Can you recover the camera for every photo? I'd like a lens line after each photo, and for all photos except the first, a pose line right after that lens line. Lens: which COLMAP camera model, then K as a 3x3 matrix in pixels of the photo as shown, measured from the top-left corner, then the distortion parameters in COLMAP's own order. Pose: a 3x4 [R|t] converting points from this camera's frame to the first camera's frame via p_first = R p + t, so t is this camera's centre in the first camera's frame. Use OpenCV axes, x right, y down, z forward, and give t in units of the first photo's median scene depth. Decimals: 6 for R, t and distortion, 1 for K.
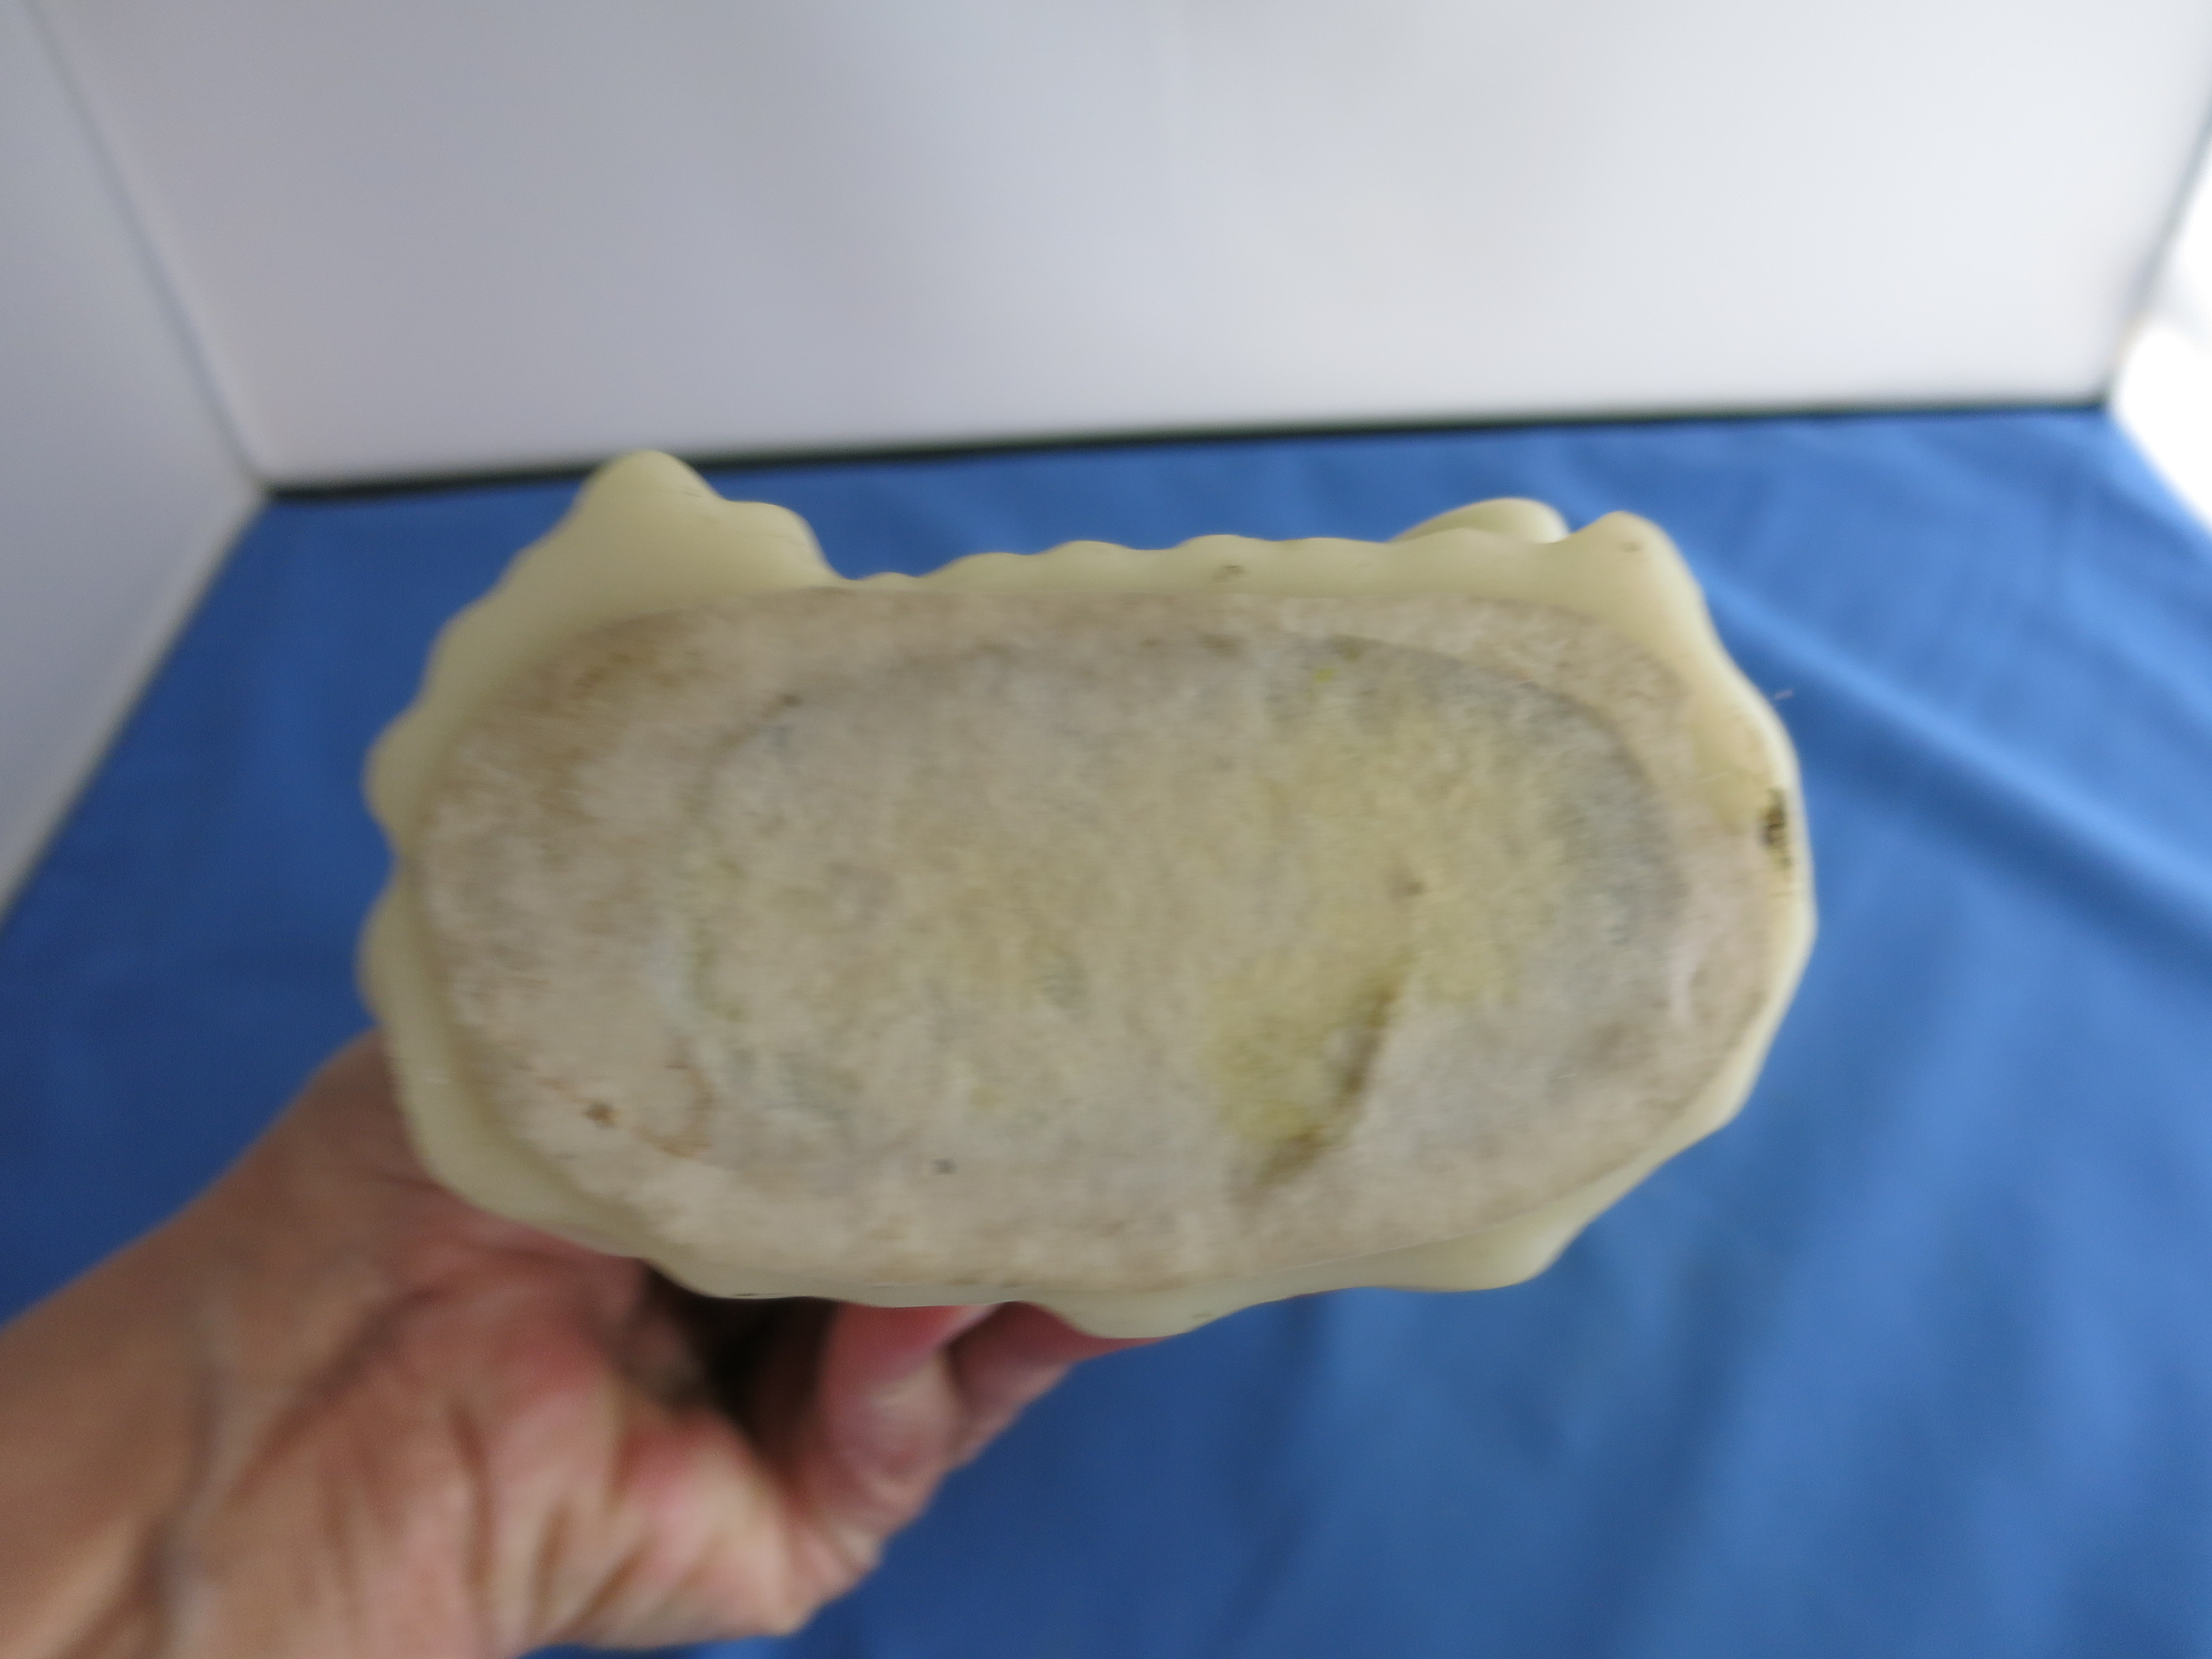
lens RADIAL K [[1524.5, 0, 1106.0], [0, 1524.5, 829.5], [0, 0, 1]] dist [-0.057910, 0.002219]
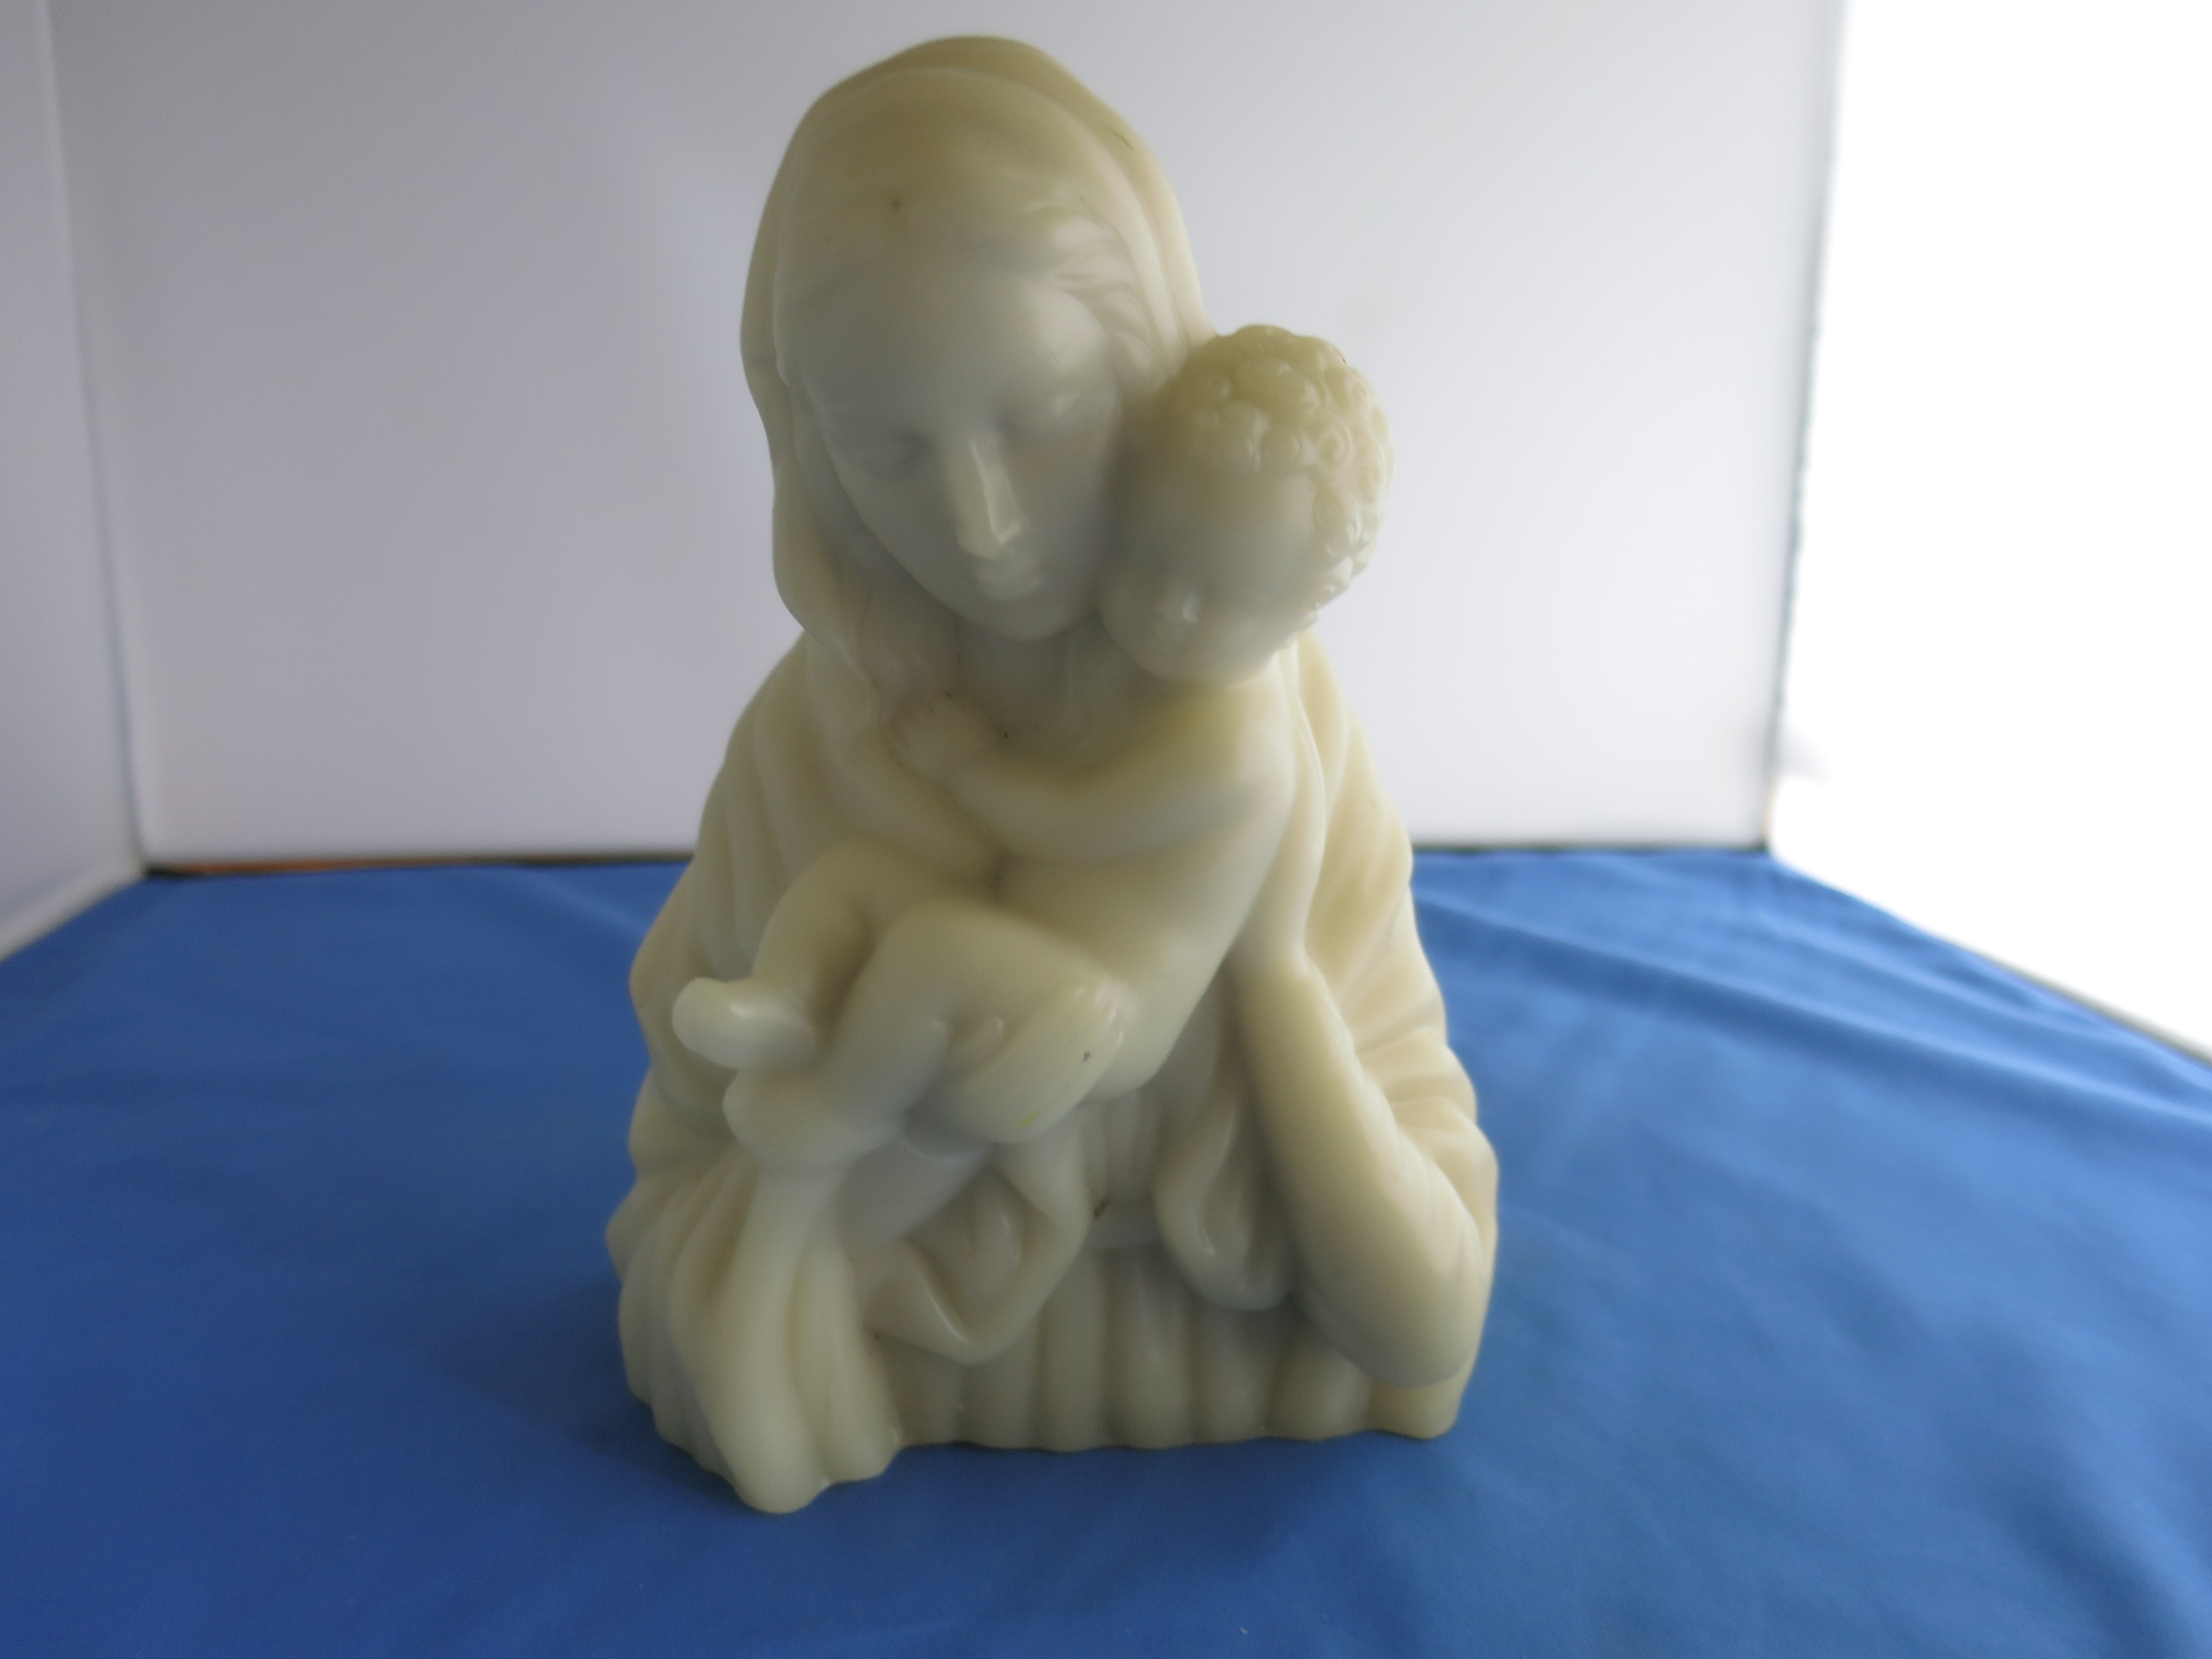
lens RADIAL K [[1524.5, 0, 1106.0], [0, 1524.5, 829.5], [0, 0, 1]] dist [-0.057910, 0.002219]
pose [[0.990631, 0.057519, 0.123864, -0.028506], [0.016743, 0.848985, -0.528151, 0.388015], [-0.135538, 0.525276, 0.840068, 0.009745]]
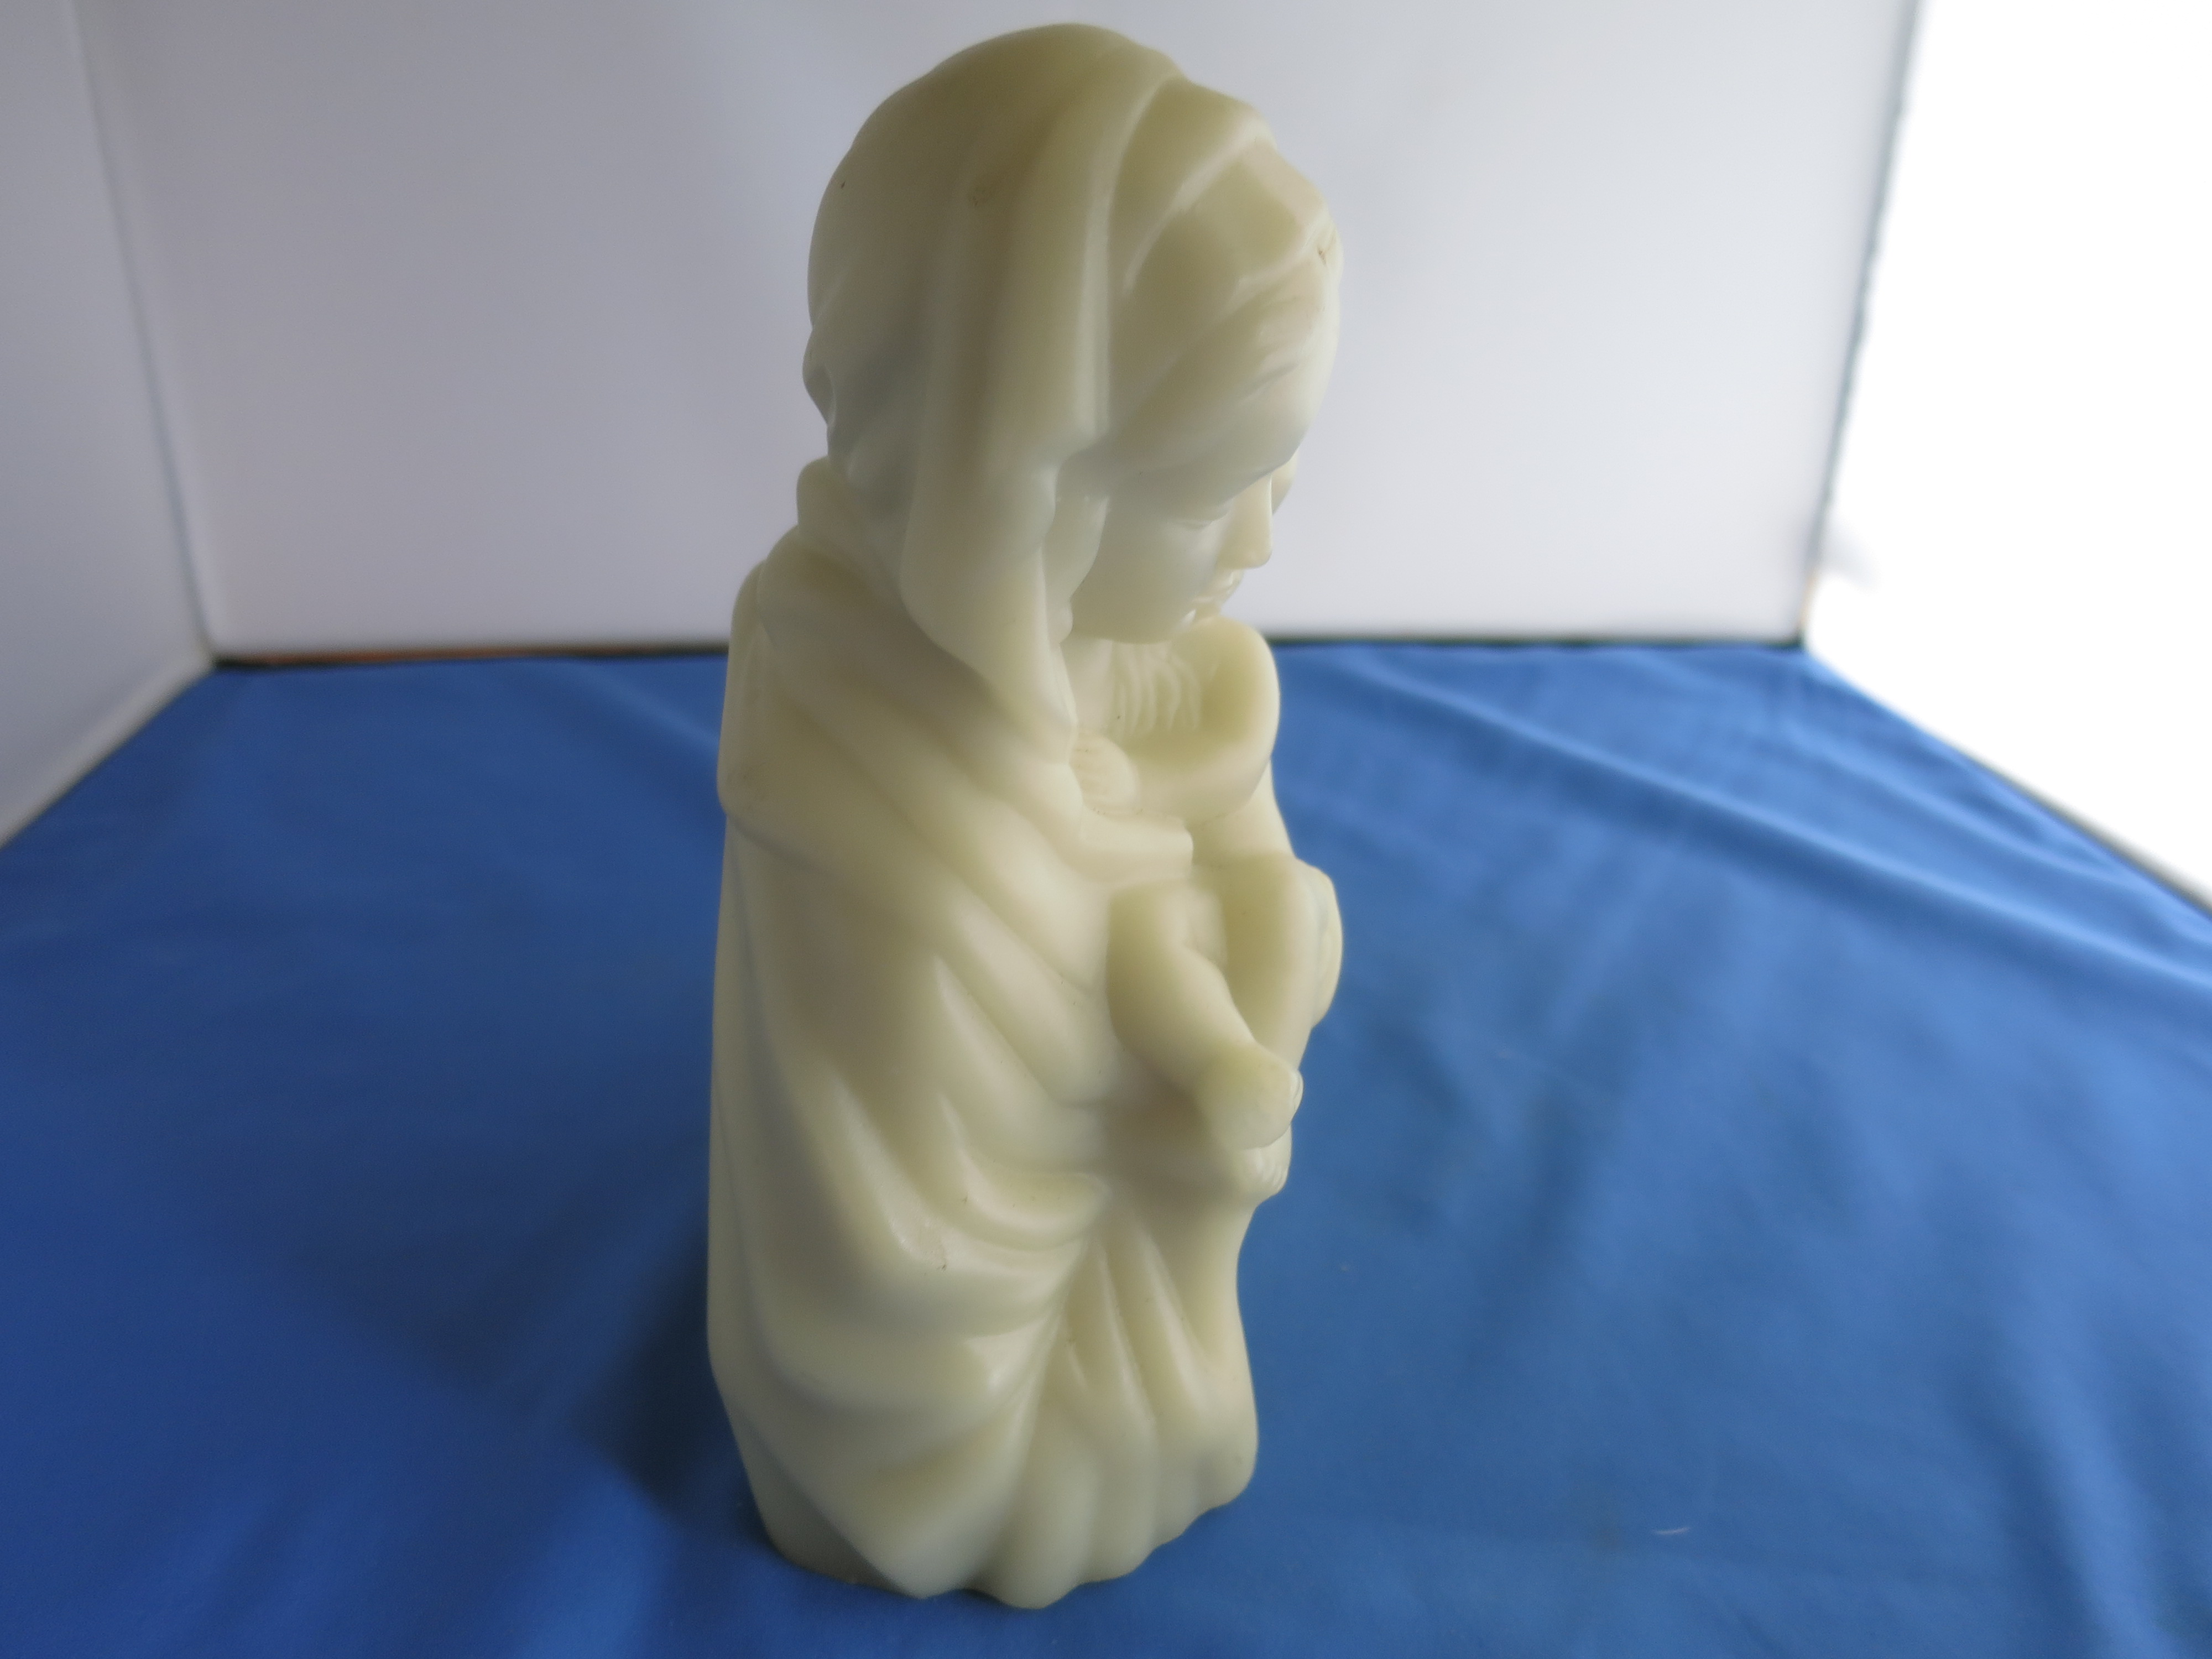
lens RADIAL K [[1524.5, 0, 1106.0], [0, 1524.5, 829.5], [0, 0, 1]] dist [-0.057910, 0.002219]
pose [[0.992546, 0.039934, 0.115146, -0.049487], [0.002094, 0.939066, -0.343732, 0.322699], [-0.121857, 0.341410, 0.931982, -0.062916]]
